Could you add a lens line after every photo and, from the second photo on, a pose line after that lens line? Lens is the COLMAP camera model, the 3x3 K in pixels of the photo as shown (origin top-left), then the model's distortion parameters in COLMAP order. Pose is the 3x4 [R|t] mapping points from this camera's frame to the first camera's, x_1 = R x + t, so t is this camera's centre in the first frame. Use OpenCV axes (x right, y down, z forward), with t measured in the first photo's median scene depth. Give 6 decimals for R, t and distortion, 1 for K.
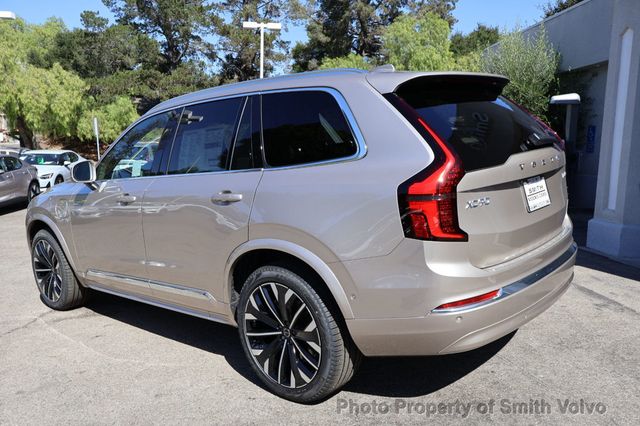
lens RADIAL K [[550.8, 0, 320.0], [0, 550.8, 213.0], [0, 0, 1]] dist [0.053792, 0.005592]
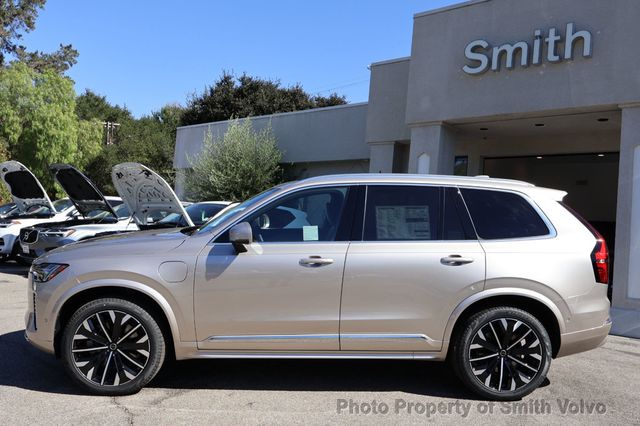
lens RADIAL K [[550.8, 0, 320.0], [0, 550.8, 213.0], [0, 0, 1]] dist [0.053792, 0.005592]
pose [[0.693581, 0.067813, 0.717180, -1.402753], [0.019052, 0.993484, -0.112364, 0.003533], [-0.720127, 0.091597, 0.687770, 0.284446]]
